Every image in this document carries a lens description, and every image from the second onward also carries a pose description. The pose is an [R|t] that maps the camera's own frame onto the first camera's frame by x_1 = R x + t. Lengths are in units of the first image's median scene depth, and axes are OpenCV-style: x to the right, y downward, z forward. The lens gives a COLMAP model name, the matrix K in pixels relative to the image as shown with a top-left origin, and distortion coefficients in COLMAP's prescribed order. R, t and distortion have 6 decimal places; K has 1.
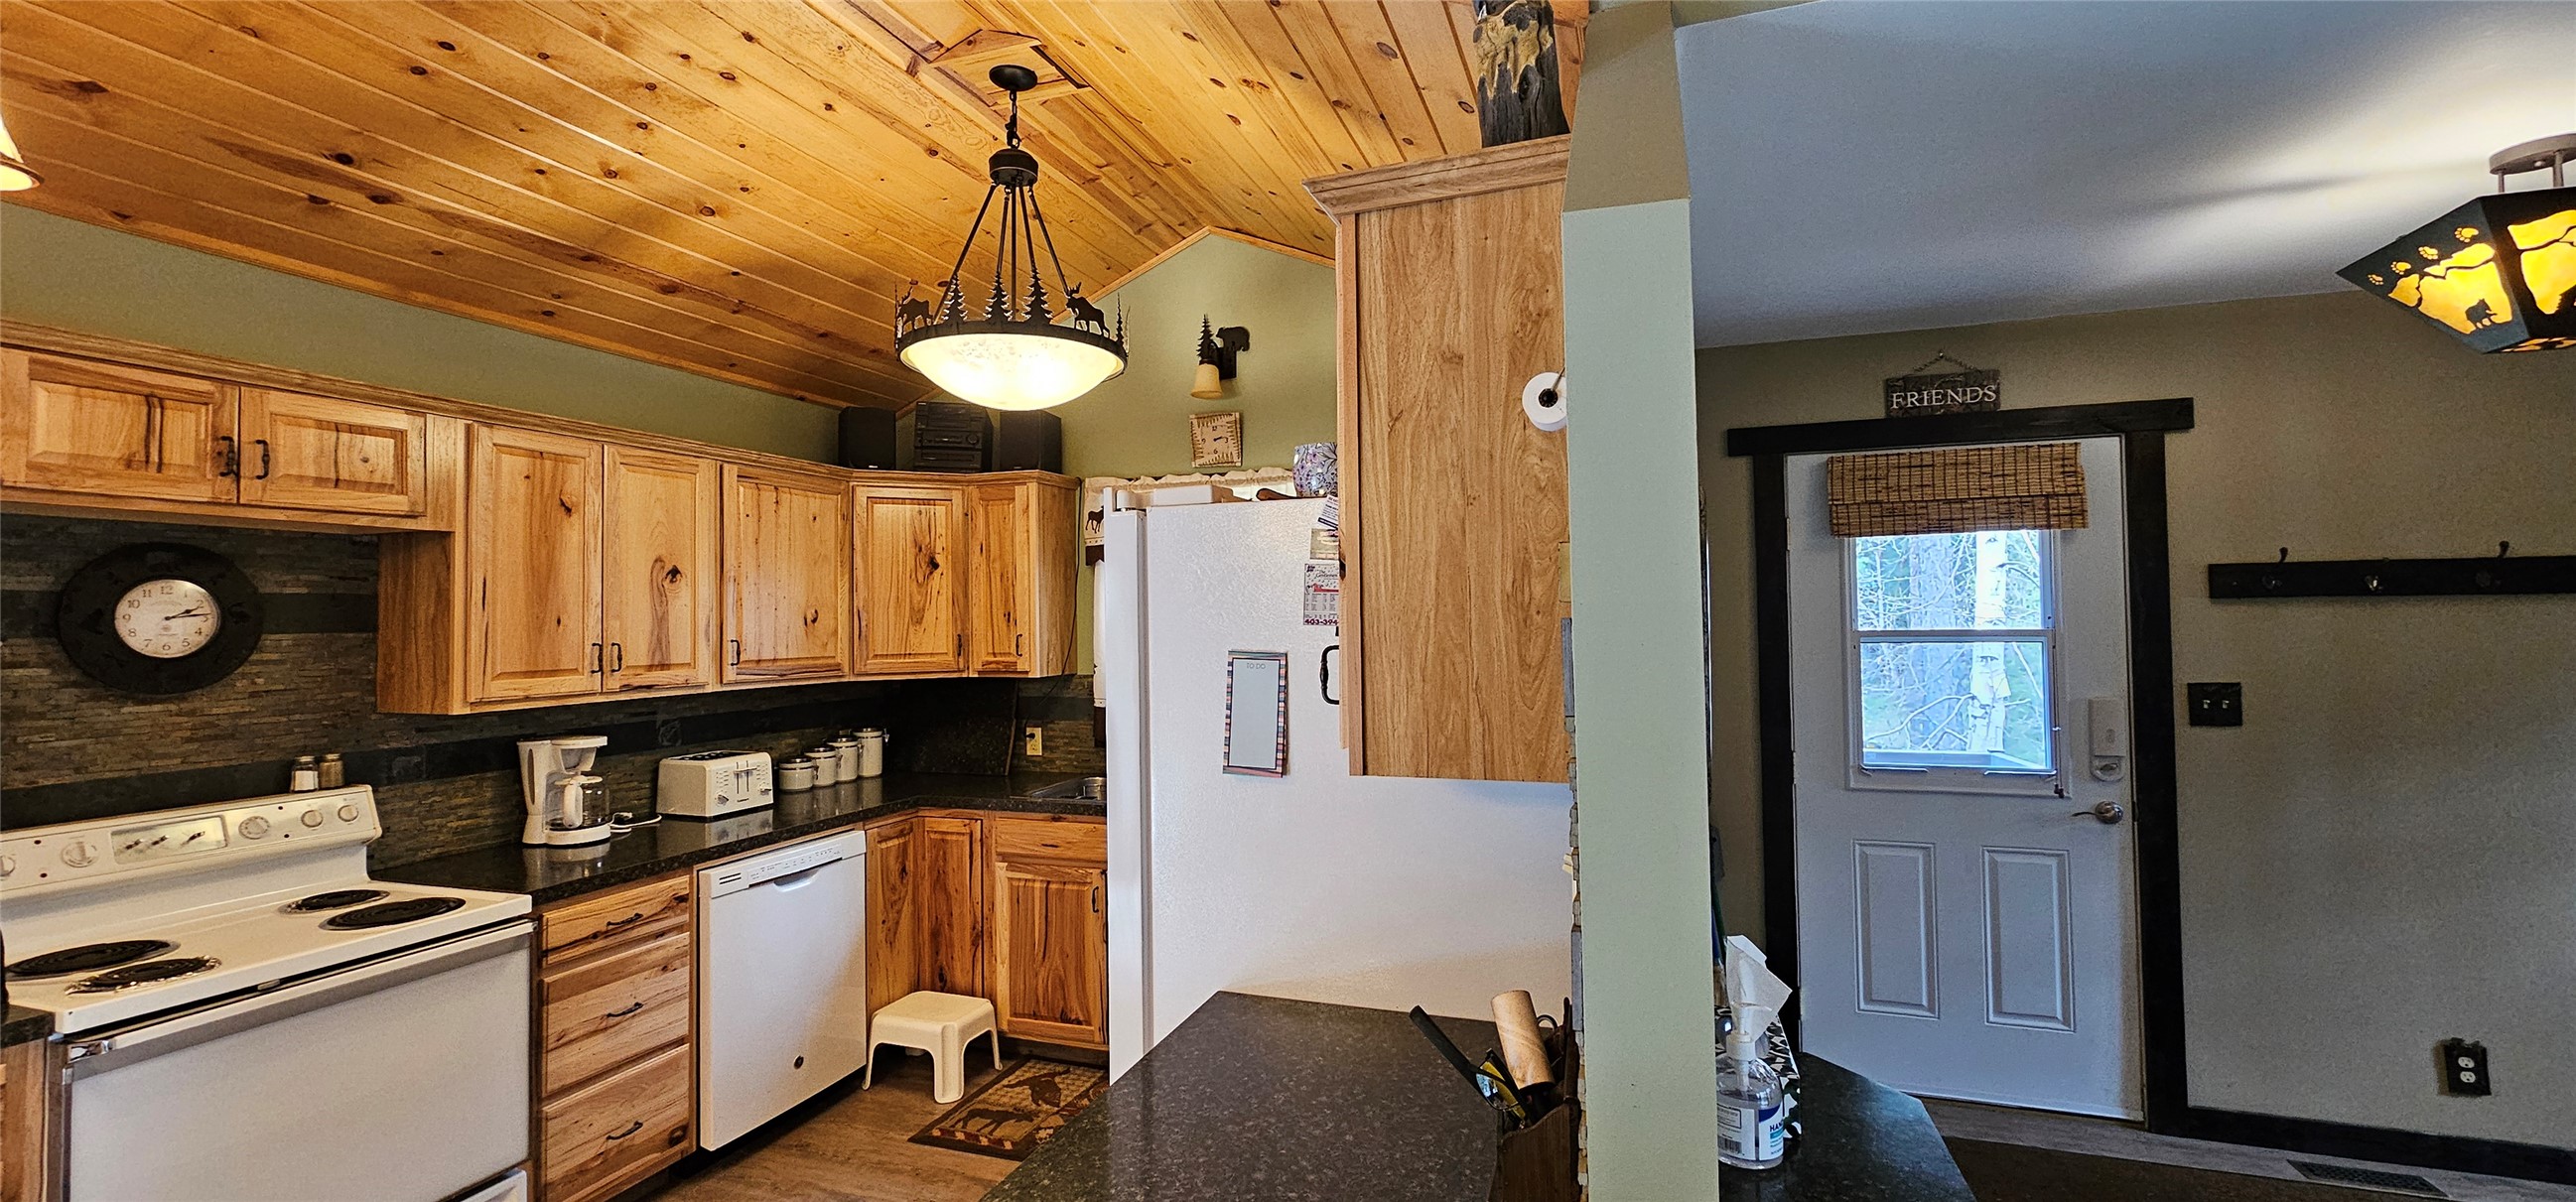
lens RADIAL K [[1052.4, 0, 1294.9], [0, 1052.4, 589.9], [0, 0, 1]] dist [0.000093, 0.001081]
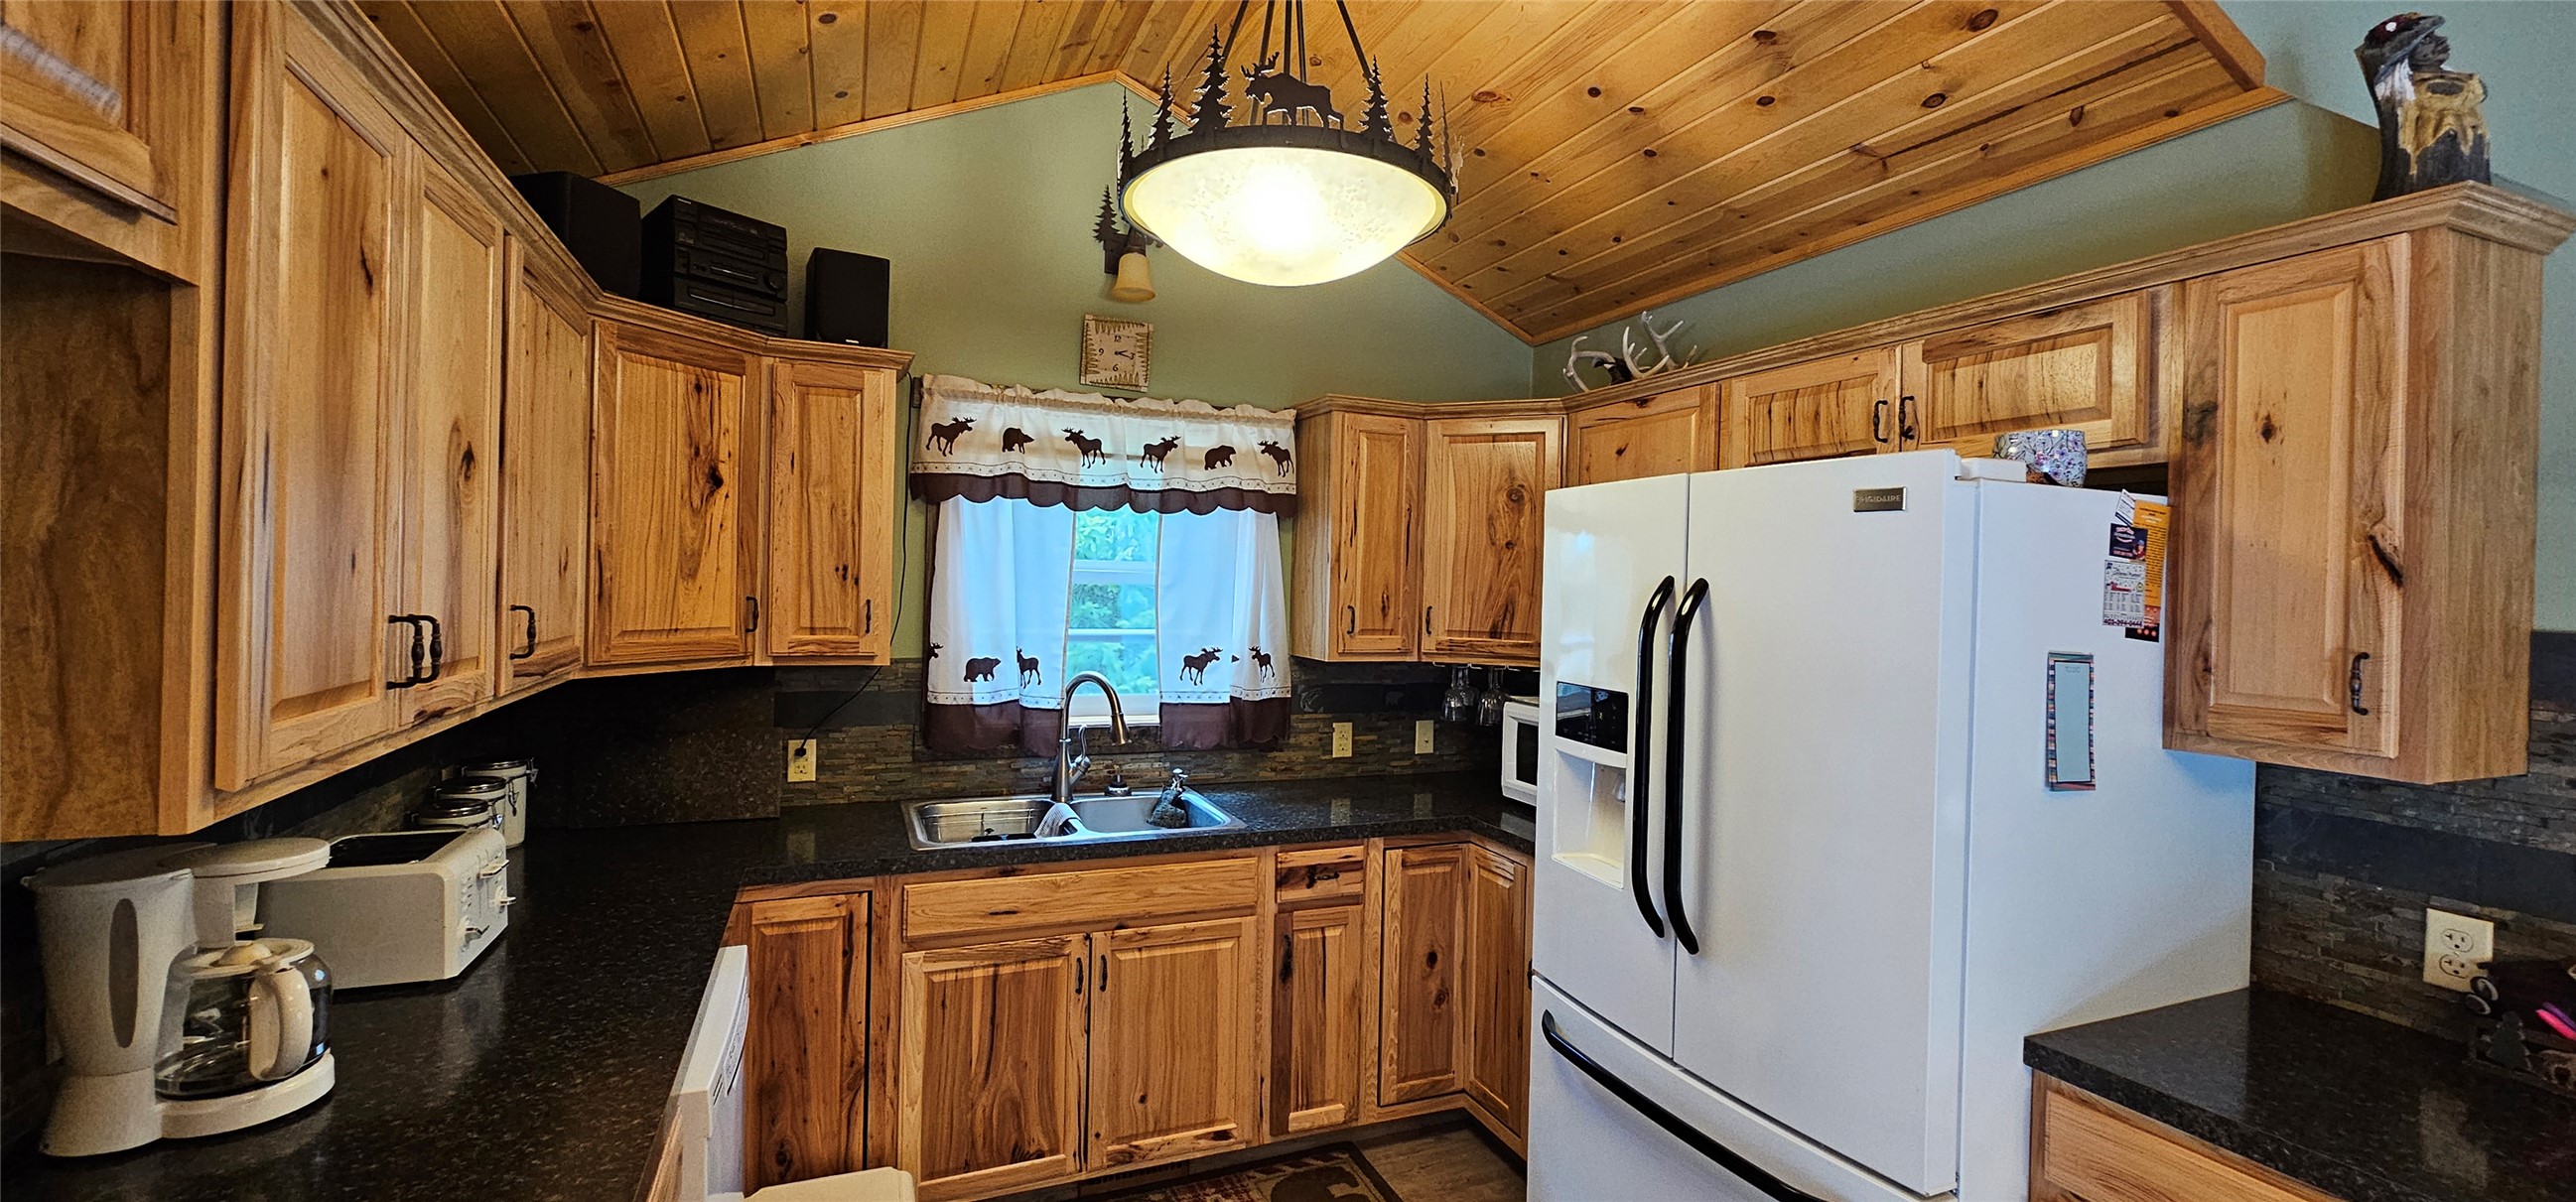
lens RADIAL K [[1052.4, 0, 1291.3], [0, 1052.4, 586.1], [0, 0, 1]] dist [0.000093, 0.001081]
pose [[0.745471, 0.030852, 0.665824, -0.703231], [-0.053755, 0.998457, 0.013921, 0.014817], [-0.664367, -0.046169, 0.745979, 0.476124]]
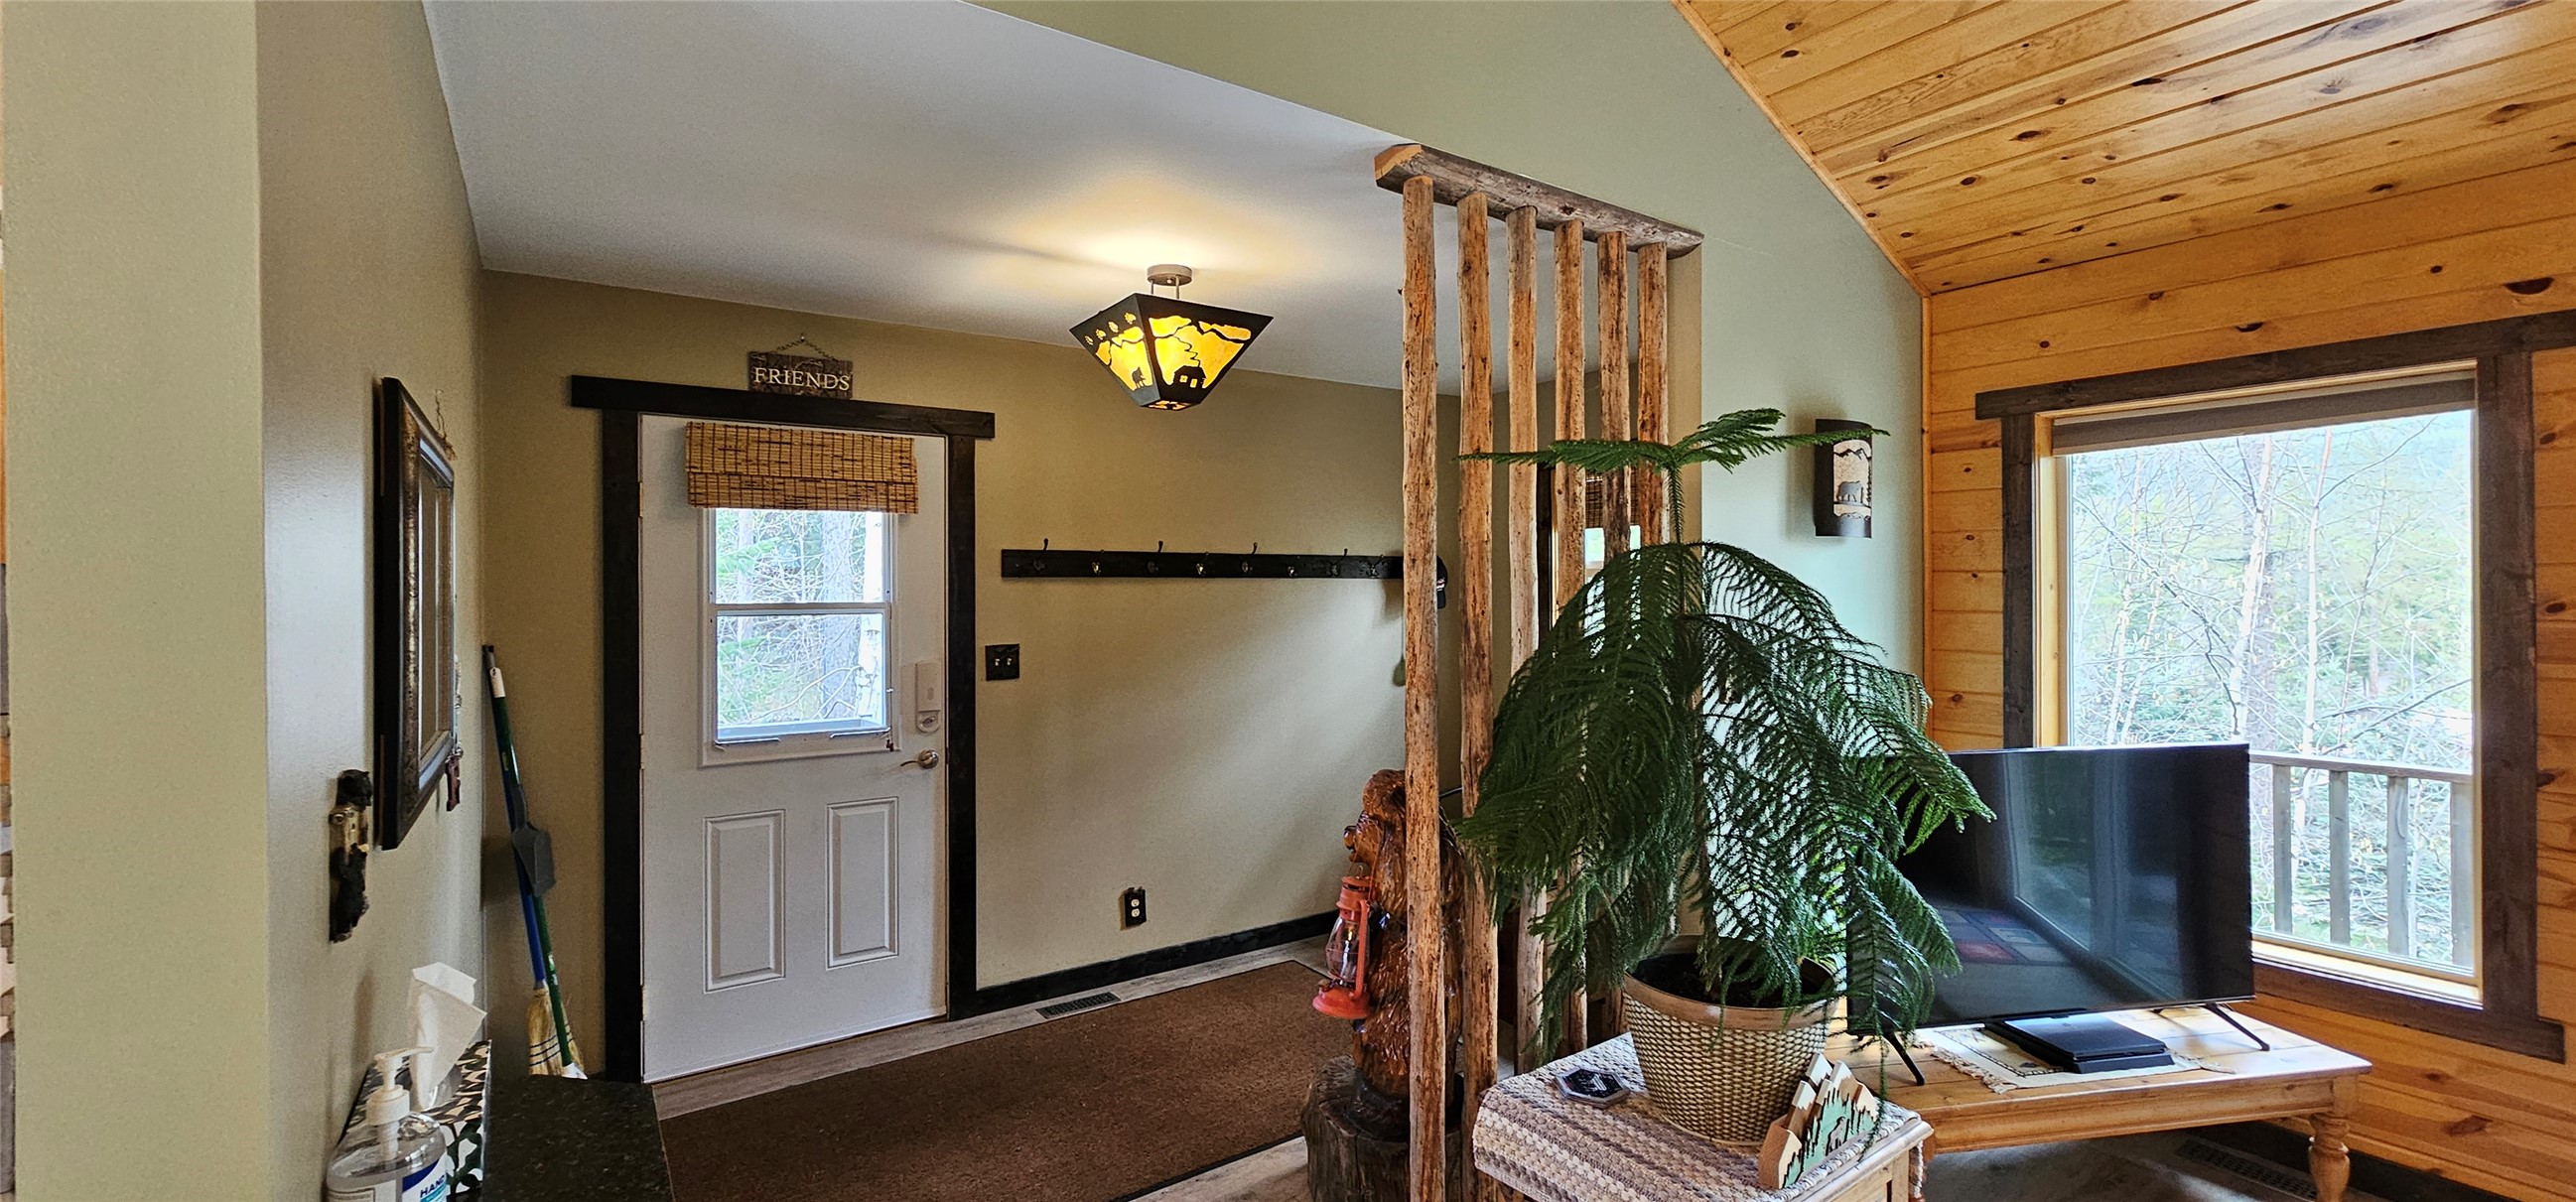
lens RADIAL K [[1052.4, 0, 1283.8], [0, 1052.4, 586.6], [0, 0, 1]] dist [0.000093, 0.001081]
pose [[0.596271, 0.011880, 0.802695, 0.069184], [-0.024301, 0.999699, 0.003256, 0.007239], [-0.802415, -0.021448, 0.596380, -0.006867]]
